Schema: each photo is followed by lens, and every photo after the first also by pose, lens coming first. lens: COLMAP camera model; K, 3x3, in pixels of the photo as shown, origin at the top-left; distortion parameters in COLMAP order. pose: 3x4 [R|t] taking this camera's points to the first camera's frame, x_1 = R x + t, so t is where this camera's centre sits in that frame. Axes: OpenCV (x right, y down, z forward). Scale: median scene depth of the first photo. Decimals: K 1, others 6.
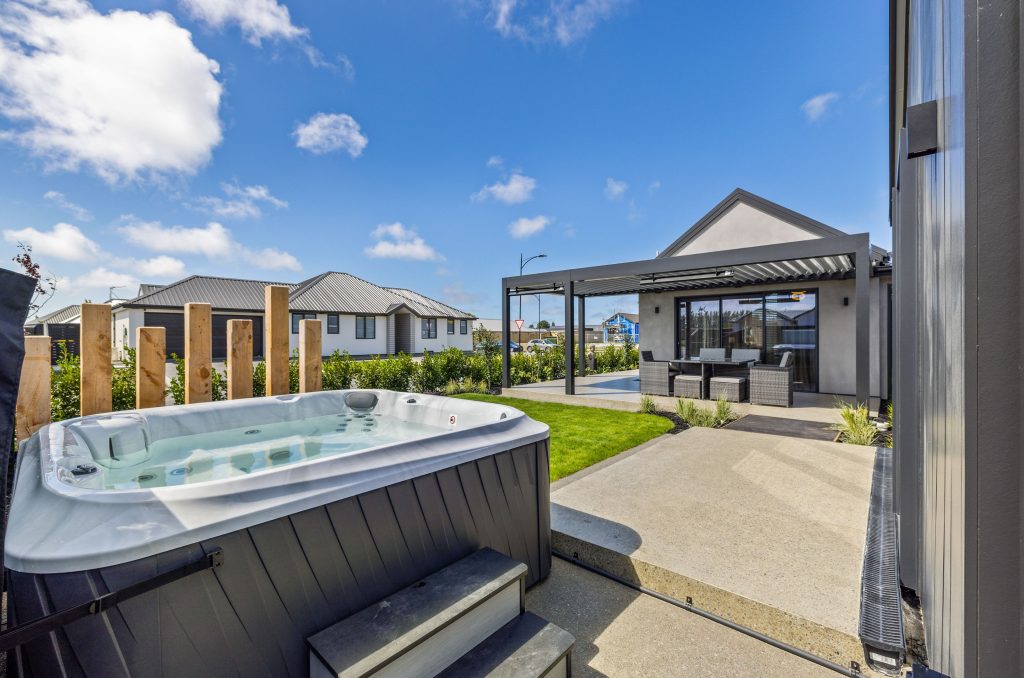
lens RADIAL K [[427.0, 0, 512.0], [0, 427.0, 339.0], [0, 0, 1]] dist [0.000903, 0.000253]
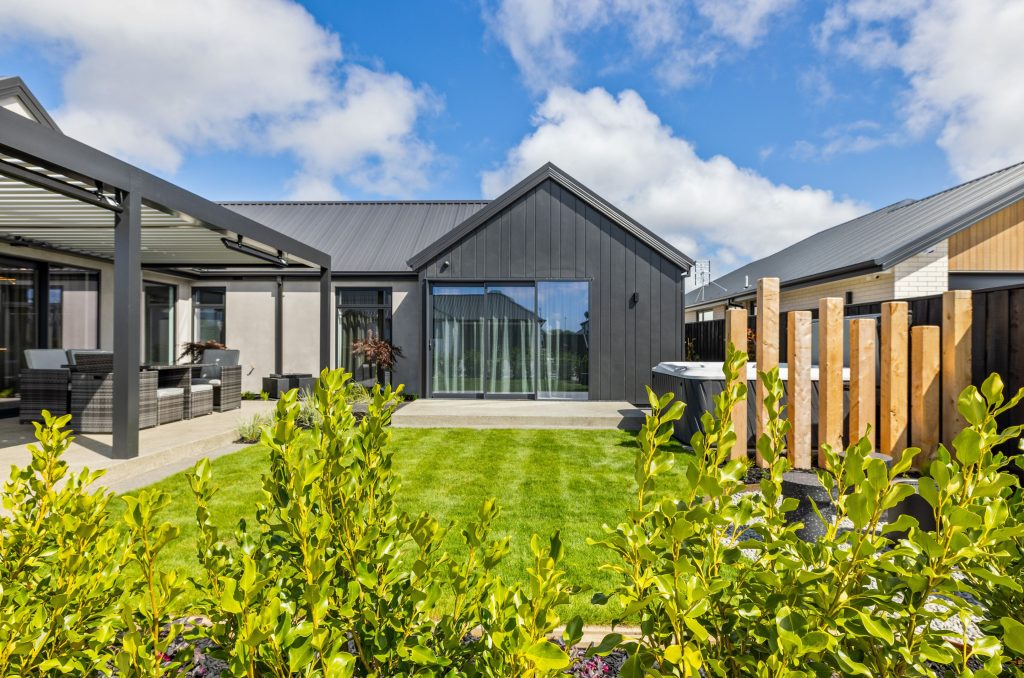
lens RADIAL K [[546.6, 0, 512.0], [0, 546.6, 339.0], [0, 0, 1]] dist [0.000864, 0.000570]
pose [[-0.637702, 0.010769, 0.770208, -0.423945], [0.003053, 0.999930, -0.011453, 0.015360], [-0.770277, -0.004952, -0.637690, 0.841241]]
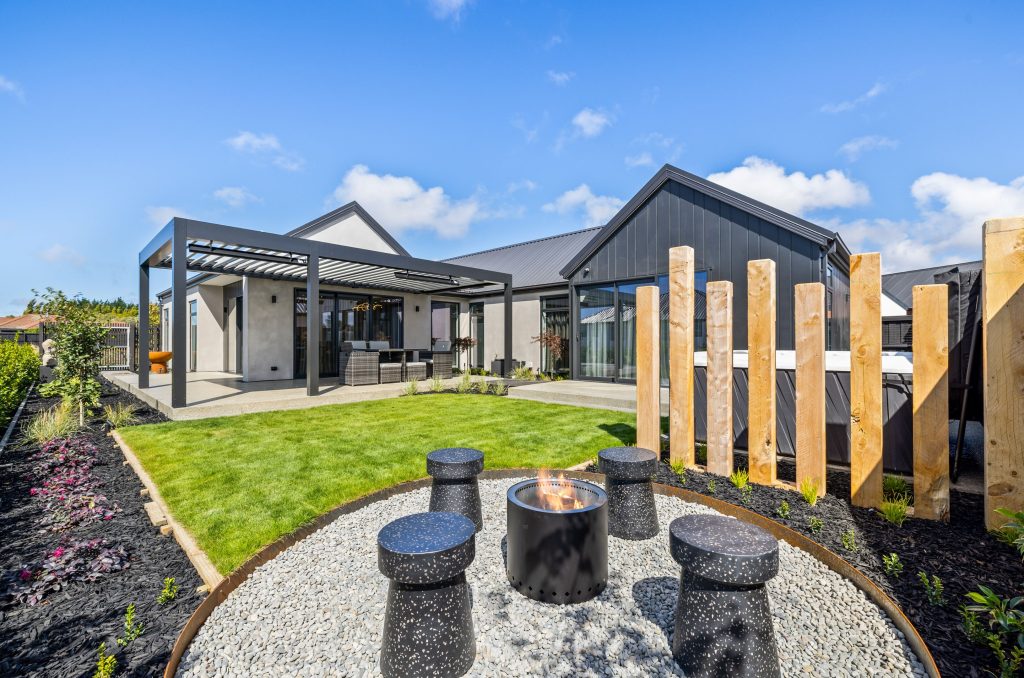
lens RADIAL K [[427.0, 0, 512.0], [0, 427.0, 339.0], [0, 0, 1]] dist [0.000903, 0.000253]
pose [[0.030485, 0.015014, 0.999422, -0.524813], [0.005694, 0.999868, -0.015194, 0.030878], [-0.999519, 0.006154, 0.030396, 0.482590]]
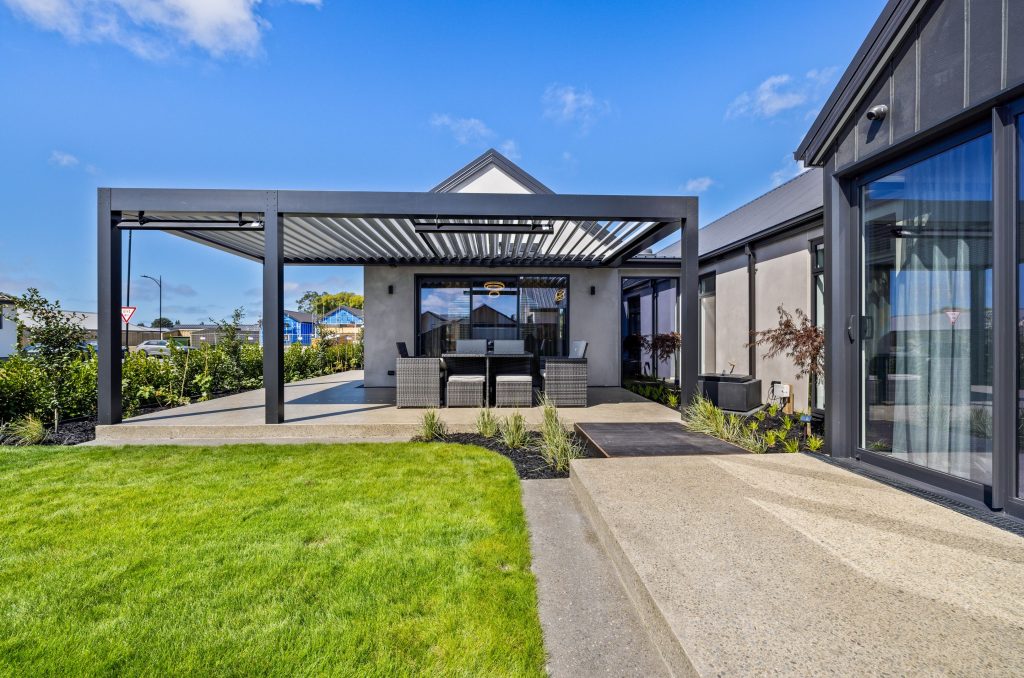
lens RADIAL K [[427.0, 0, 512.0], [0, 427.0, 339.0], [0, 0, 1]] dist [0.000903, 0.000253]
pose [[0.723597, 0.005626, 0.690200, -0.015836], [0.000282, 0.999964, -0.008448, 0.023351], [-0.690223, 0.006308, 0.723569, 0.325310]]
